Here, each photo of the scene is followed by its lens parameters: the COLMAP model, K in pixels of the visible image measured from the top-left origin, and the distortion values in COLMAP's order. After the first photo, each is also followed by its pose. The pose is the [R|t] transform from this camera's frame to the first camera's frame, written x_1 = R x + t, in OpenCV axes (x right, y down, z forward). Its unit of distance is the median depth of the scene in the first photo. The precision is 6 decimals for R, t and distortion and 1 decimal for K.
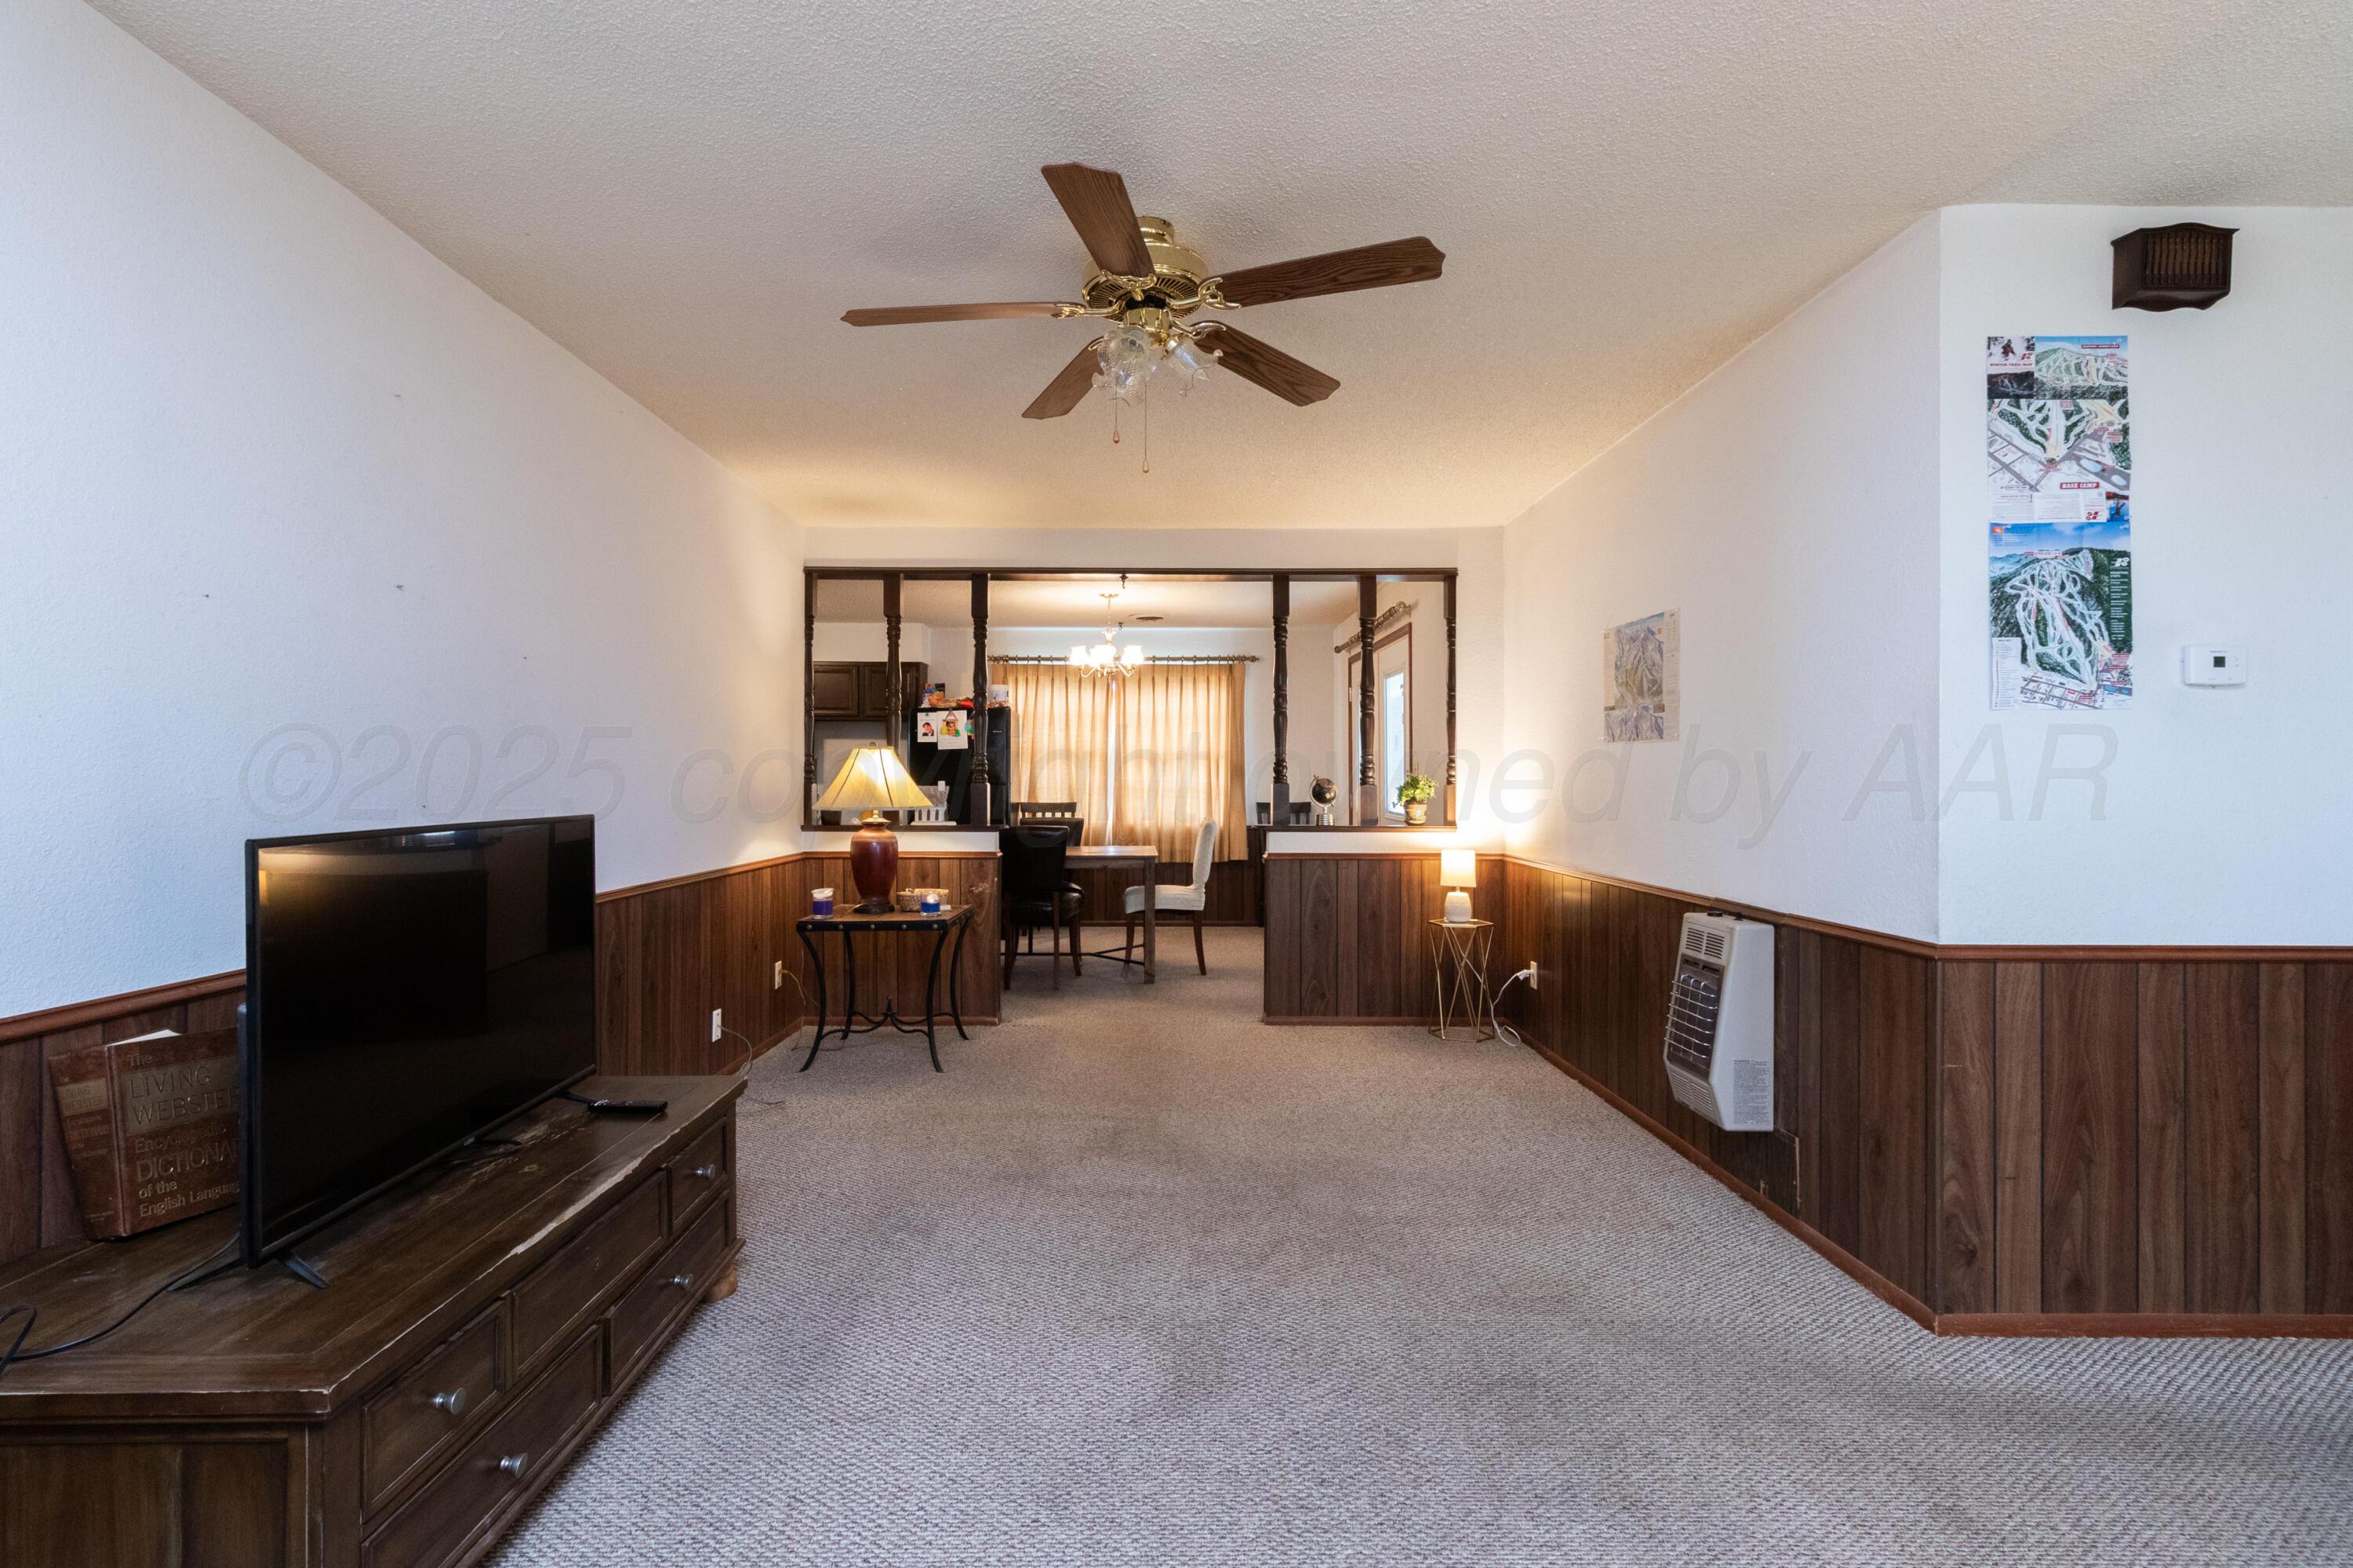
lens RADIAL K [[1093.0, 0, 1170.3], [0, 1093.0, 766.6], [0, 0, 1]] dist [0.000201, -0.000047]
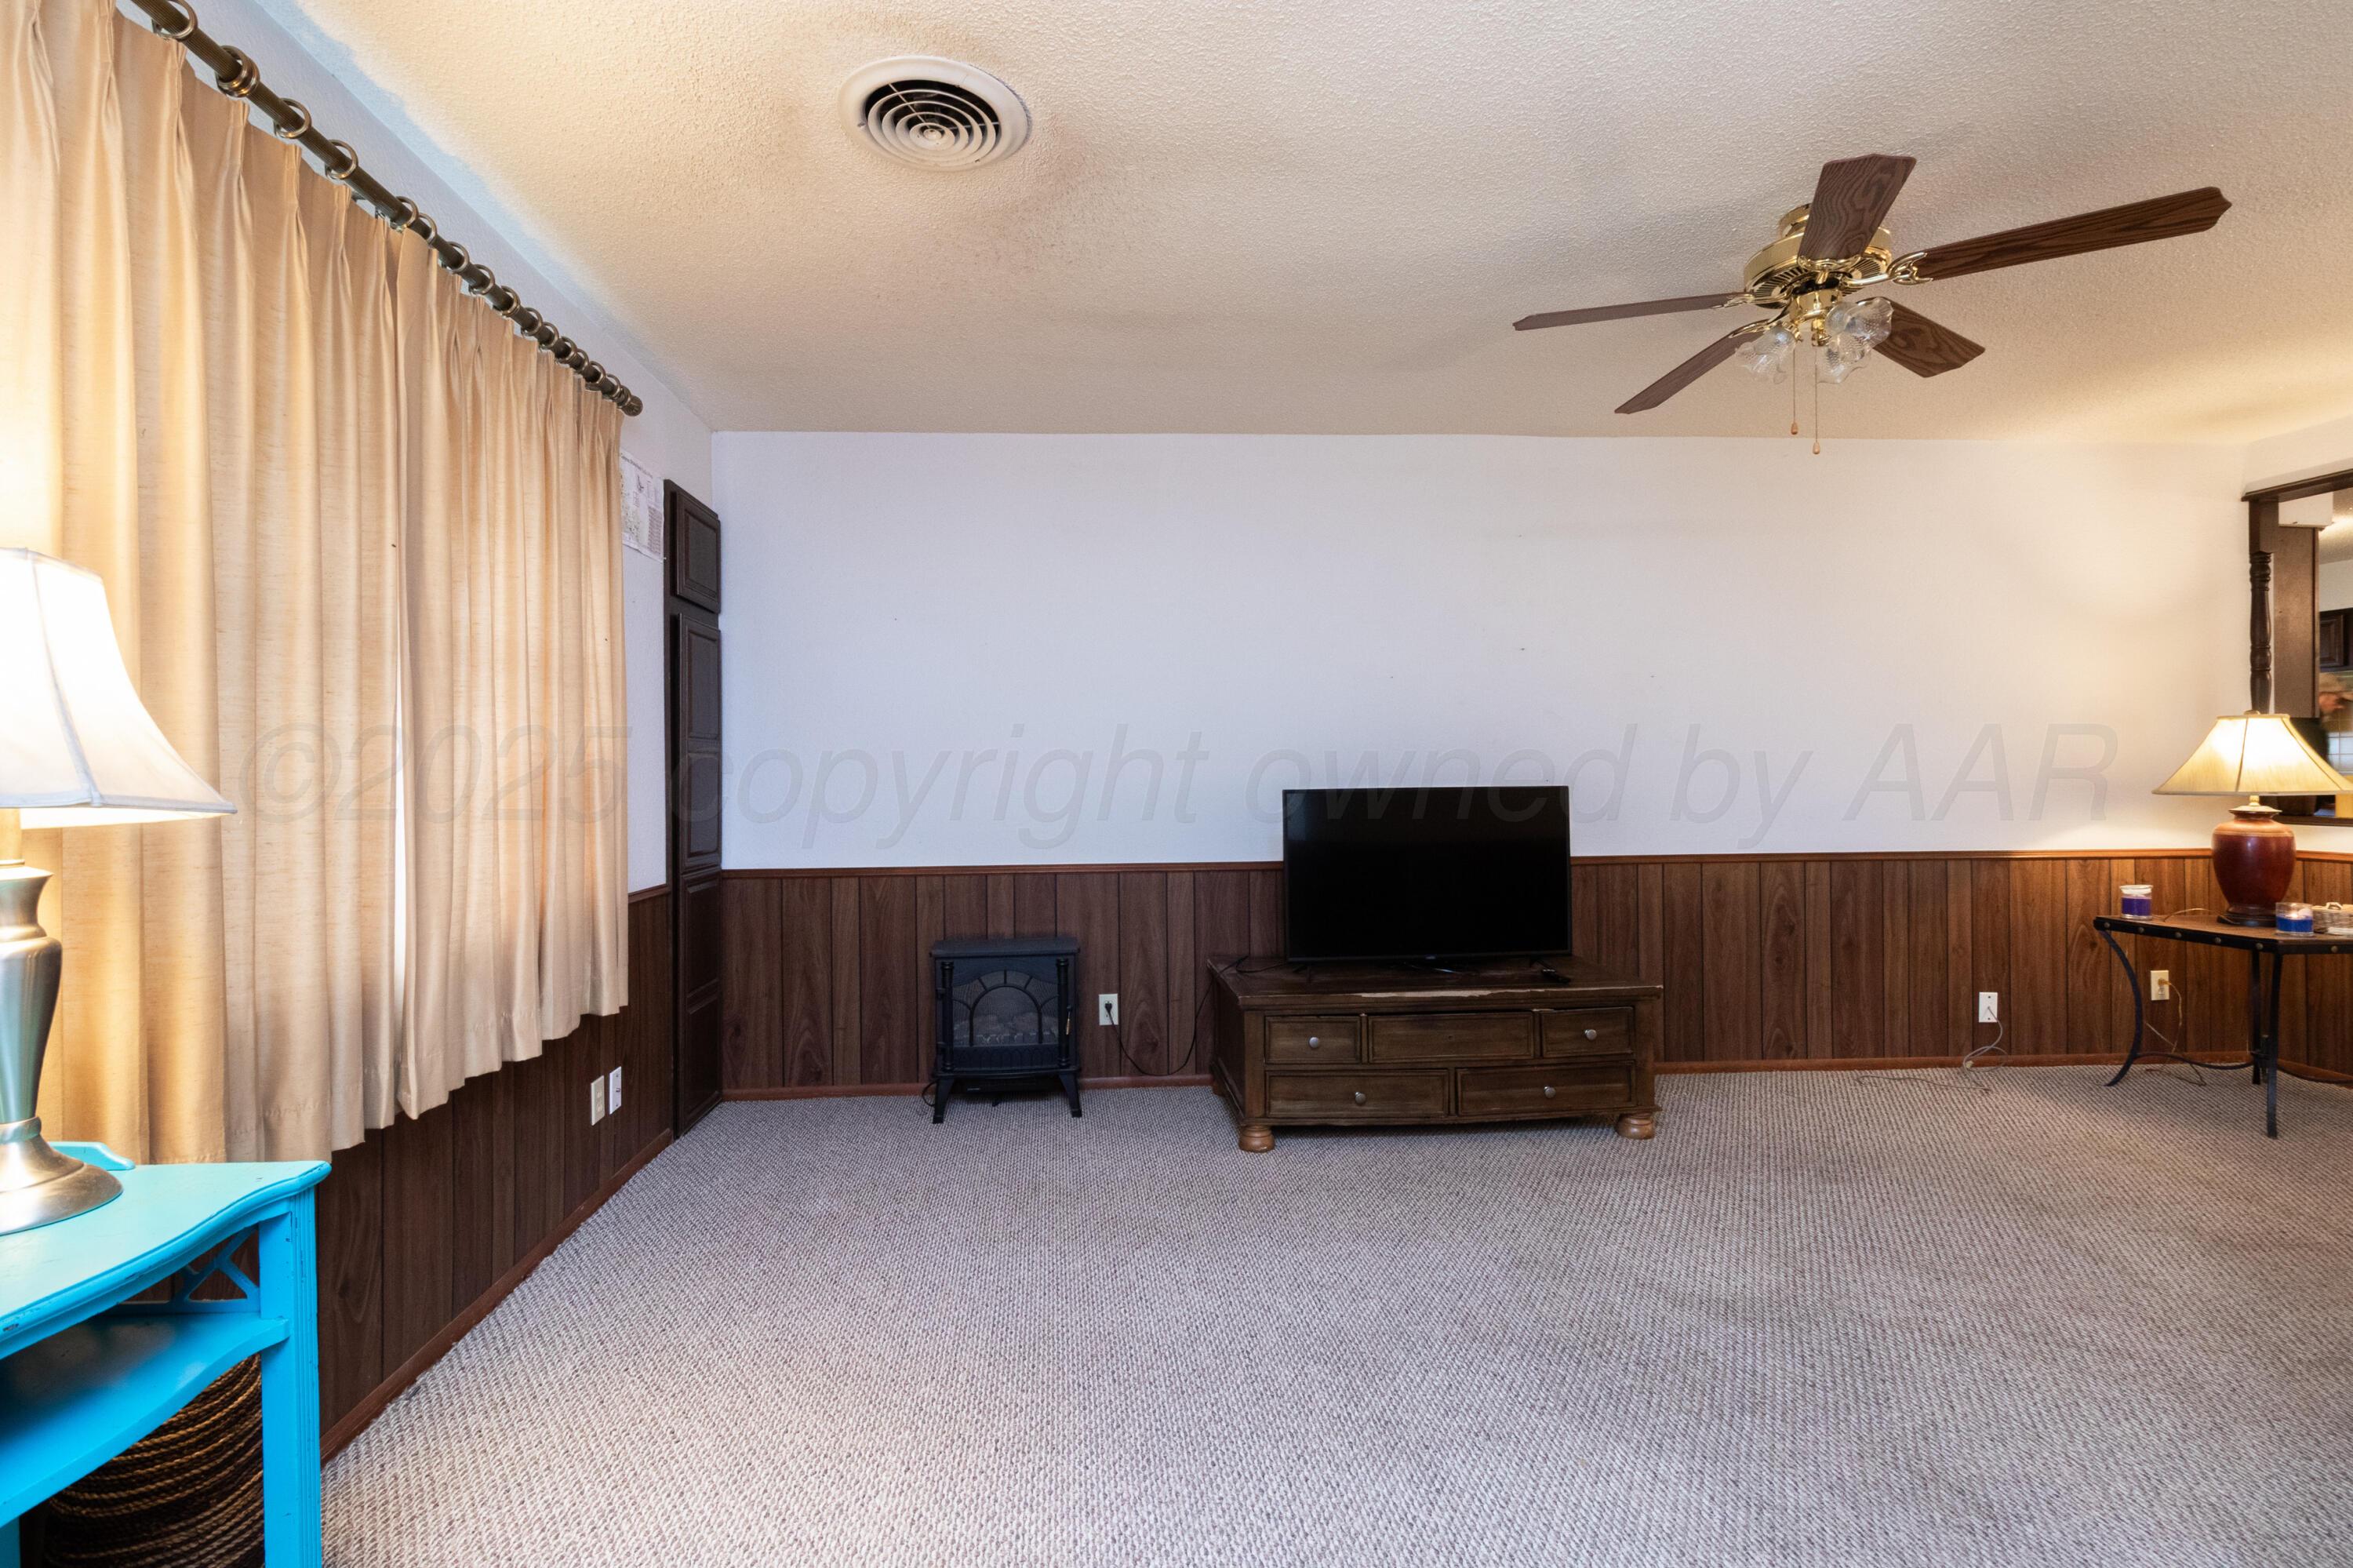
lens RADIAL K [[1121.2, 0, 1176.5], [0, 1121.2, 784.0], [0, 0, 1]] dist [0.000352, 0.000094]
pose [[0.093003, 0.013567, -0.995573, 0.872149], [0.027810, 0.999482, 0.016219, -0.007664], [0.995277, -0.029195, 0.092578, 0.268076]]
